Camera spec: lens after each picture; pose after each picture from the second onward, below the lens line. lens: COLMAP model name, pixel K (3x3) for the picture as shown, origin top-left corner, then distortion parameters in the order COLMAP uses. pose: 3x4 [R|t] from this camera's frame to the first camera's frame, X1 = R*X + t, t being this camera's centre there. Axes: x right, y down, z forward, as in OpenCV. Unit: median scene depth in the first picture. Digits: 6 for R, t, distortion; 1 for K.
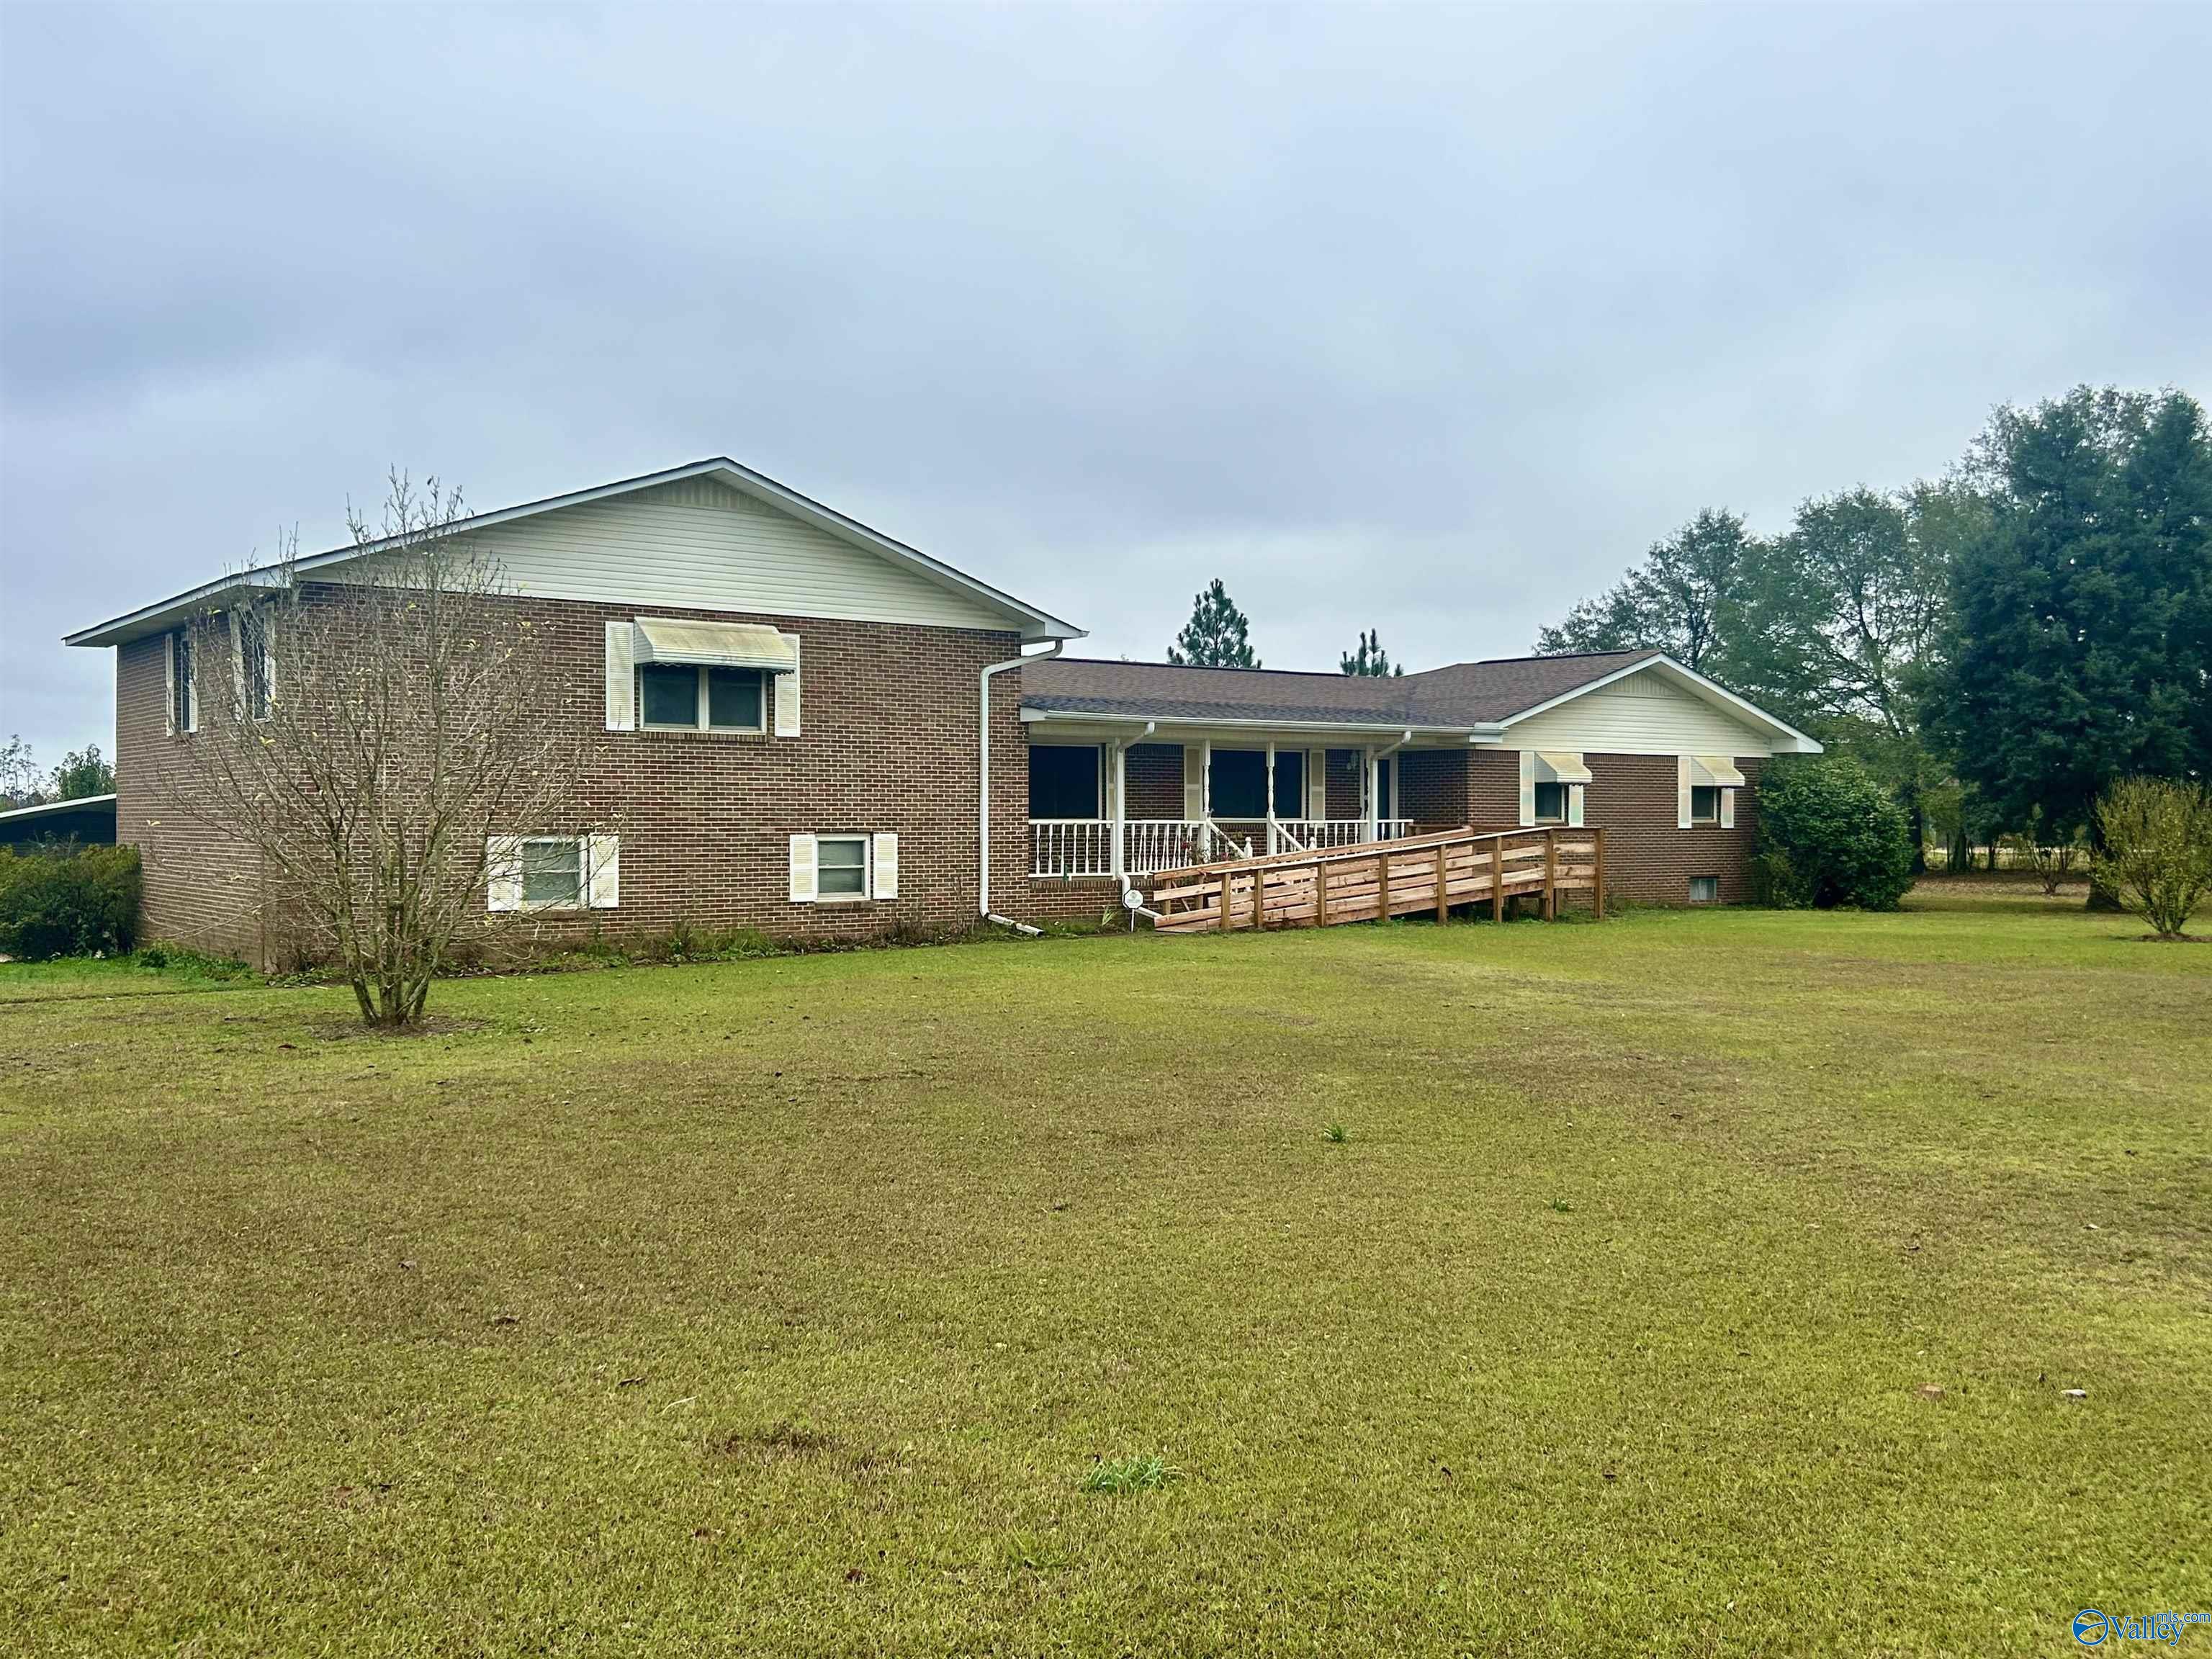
lens RADIAL K [[2004.6, 0, 1100.8], [0, 2004.6, 816.7], [0, 0, 1]] dist [0.125496, 0.000000]
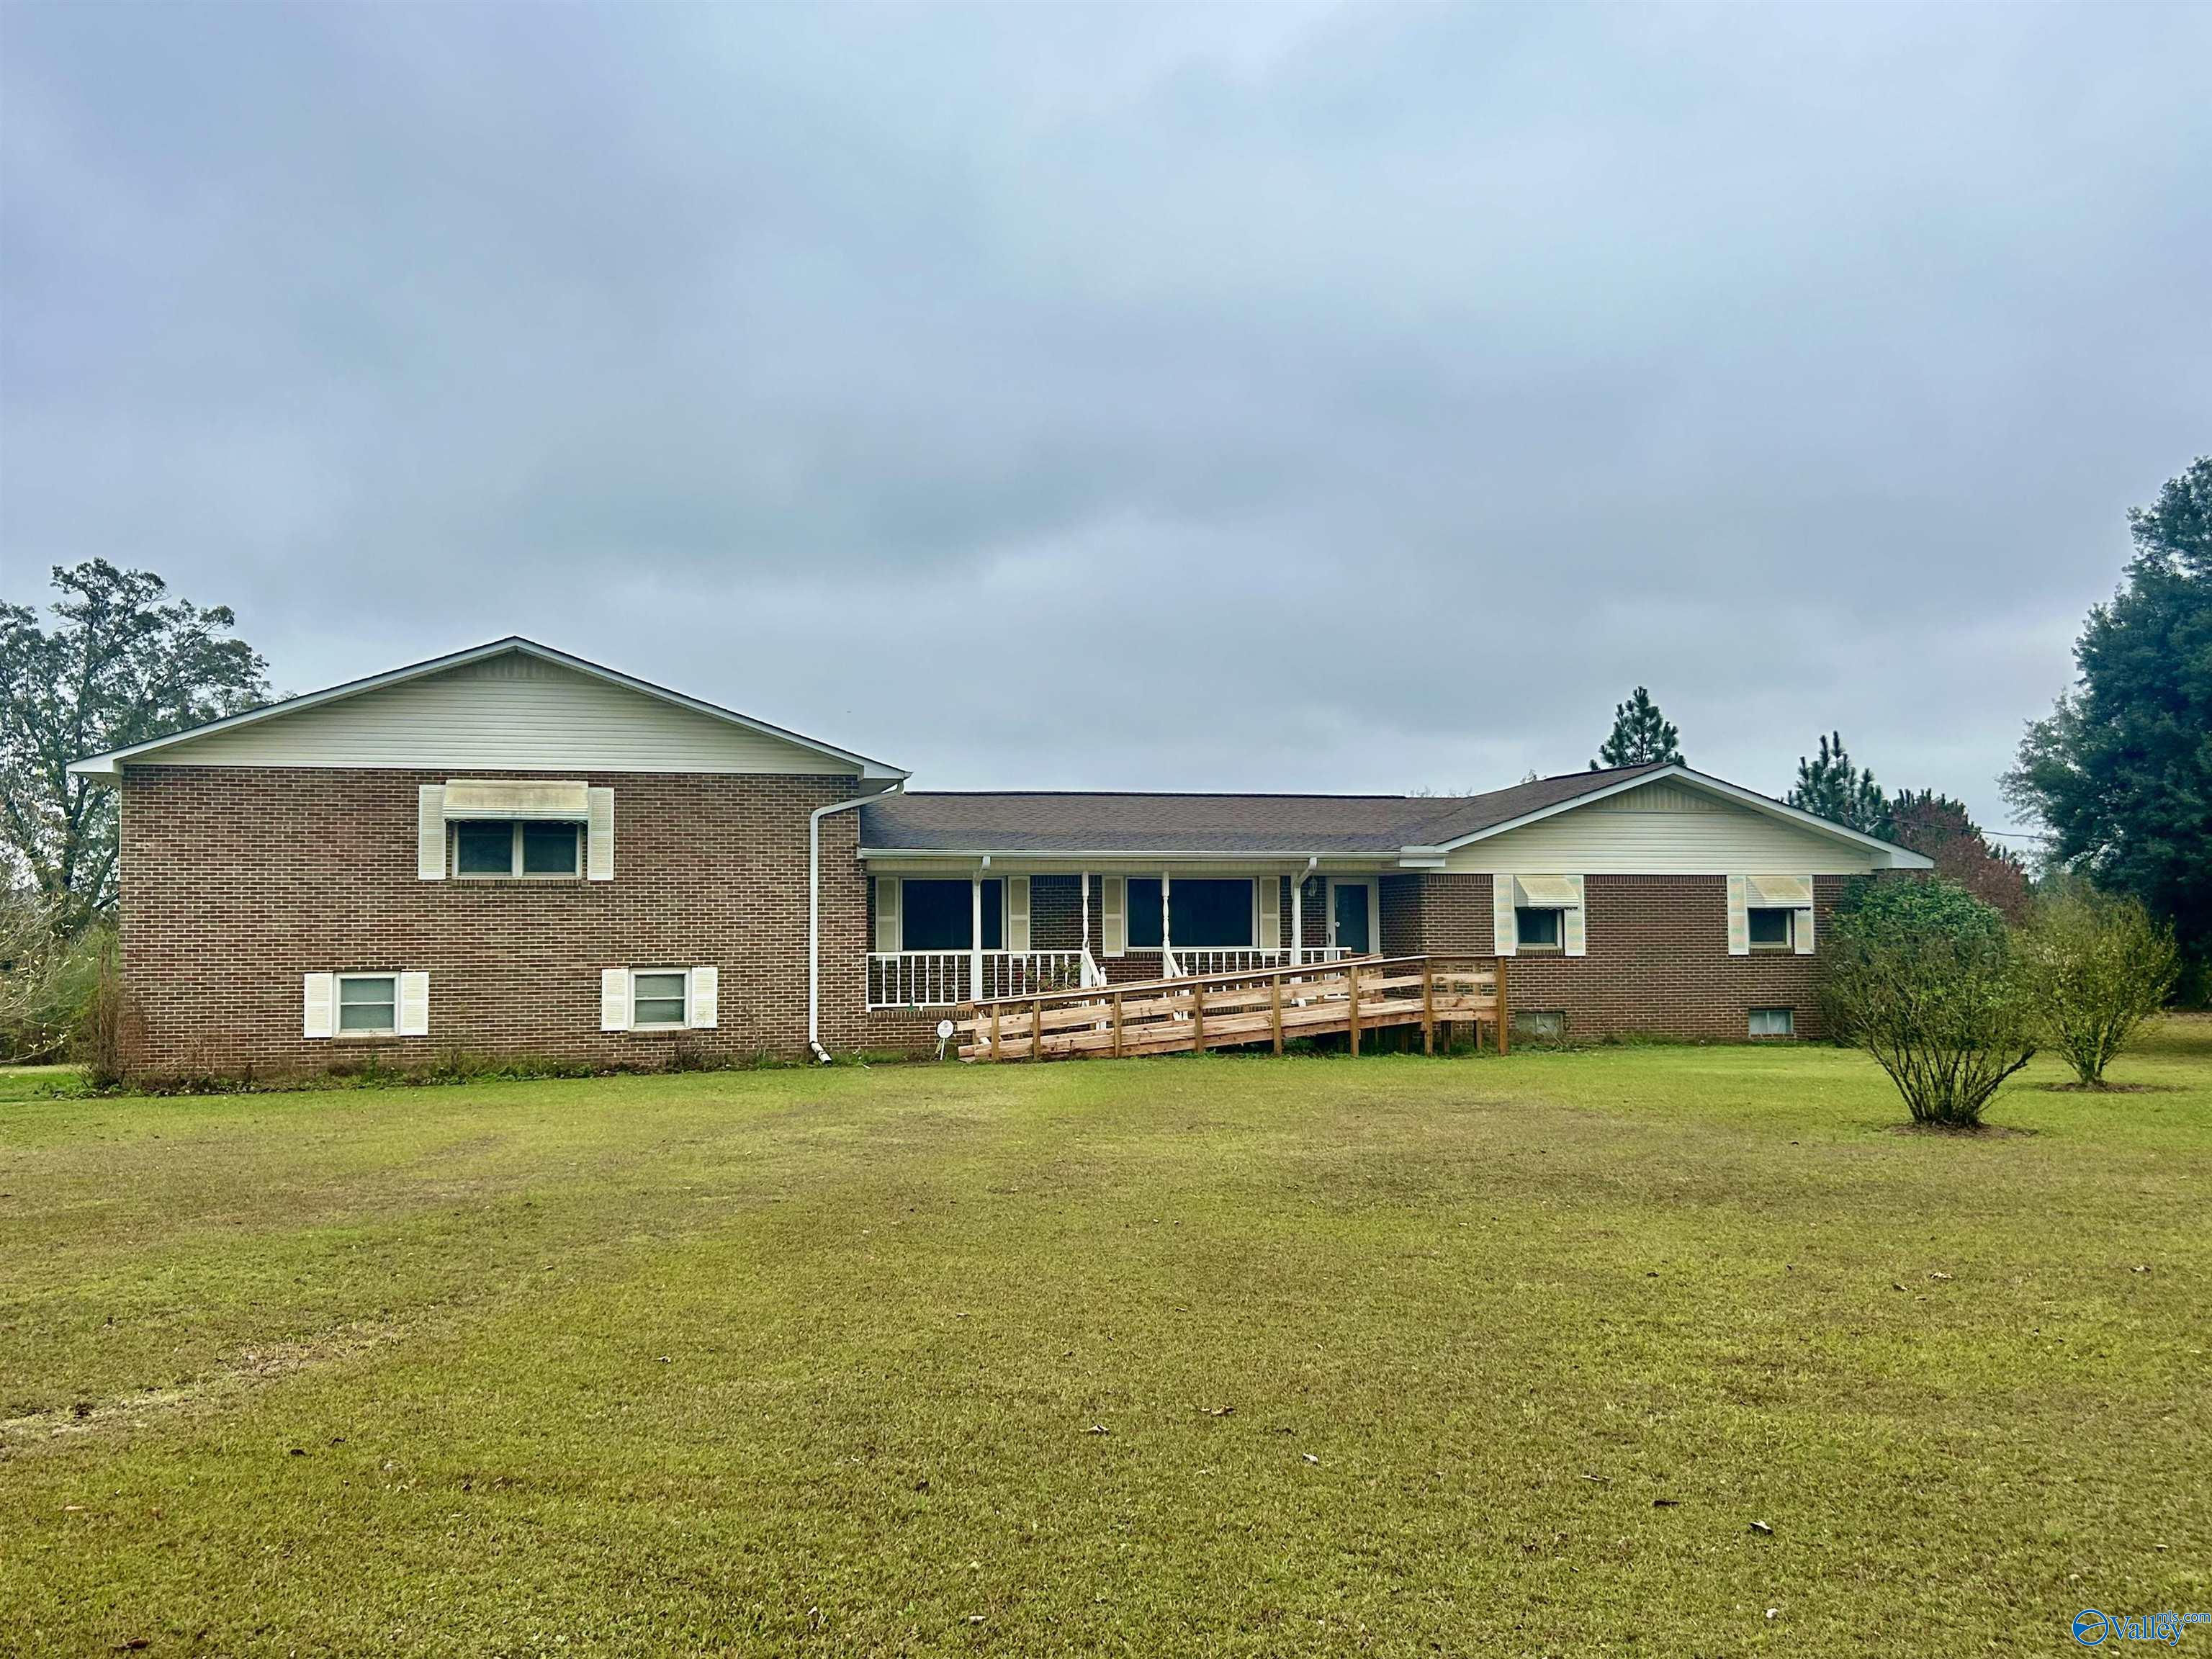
lens RADIAL K [[2004.6, 0, 1097.9], [0, 2004.6, 836.9], [0, 0, 1]] dist [0.125496, 0.000000]
pose [[0.929082, -0.027426, -0.368857, 0.461653], [0.009249, 0.998658, -0.050956, -0.004099], [0.369759, 0.043931, 0.928088, 0.061704]]
